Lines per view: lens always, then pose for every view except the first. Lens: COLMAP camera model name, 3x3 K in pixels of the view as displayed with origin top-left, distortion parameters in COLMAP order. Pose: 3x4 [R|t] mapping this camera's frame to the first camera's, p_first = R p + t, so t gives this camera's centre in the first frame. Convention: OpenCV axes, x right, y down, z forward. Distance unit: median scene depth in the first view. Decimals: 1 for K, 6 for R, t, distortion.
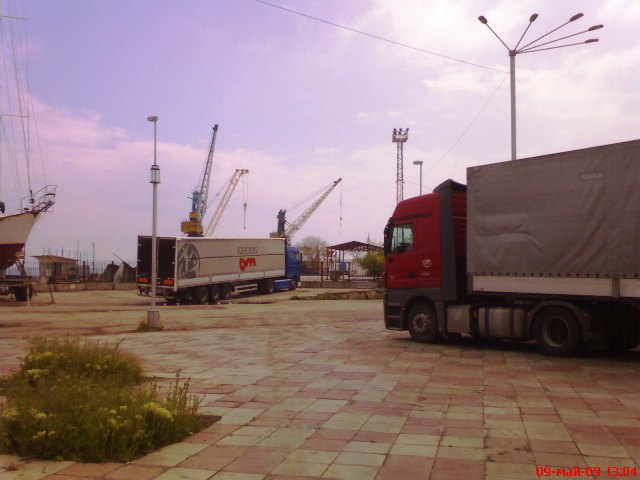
lens RADIAL K [[727.1, 0, 320.0], [0, 727.1, 240.0], [0, 0, 1]] dist [0.016410, -0.017623]
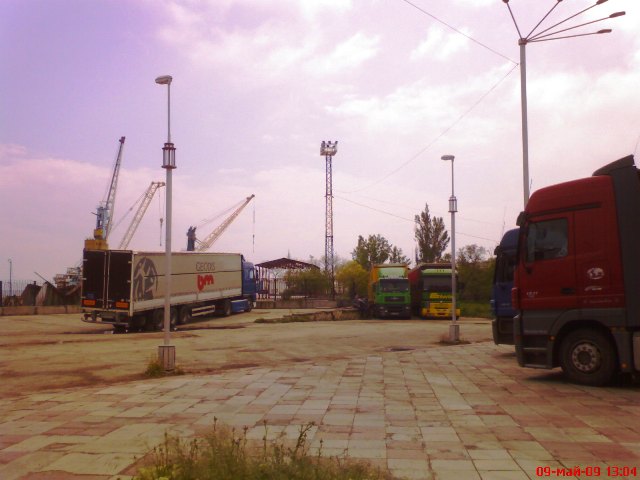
lens RADIAL K [[727.1, 0, 320.0], [0, 727.1, 240.0], [0, 0, 1]] dist [0.016410, -0.017623]
pose [[0.990145, -0.002535, 0.140021, -0.084797], [0.006191, 0.999651, -0.025682, 0.005953], [-0.139907, 0.026296, 0.989815, 0.126032]]
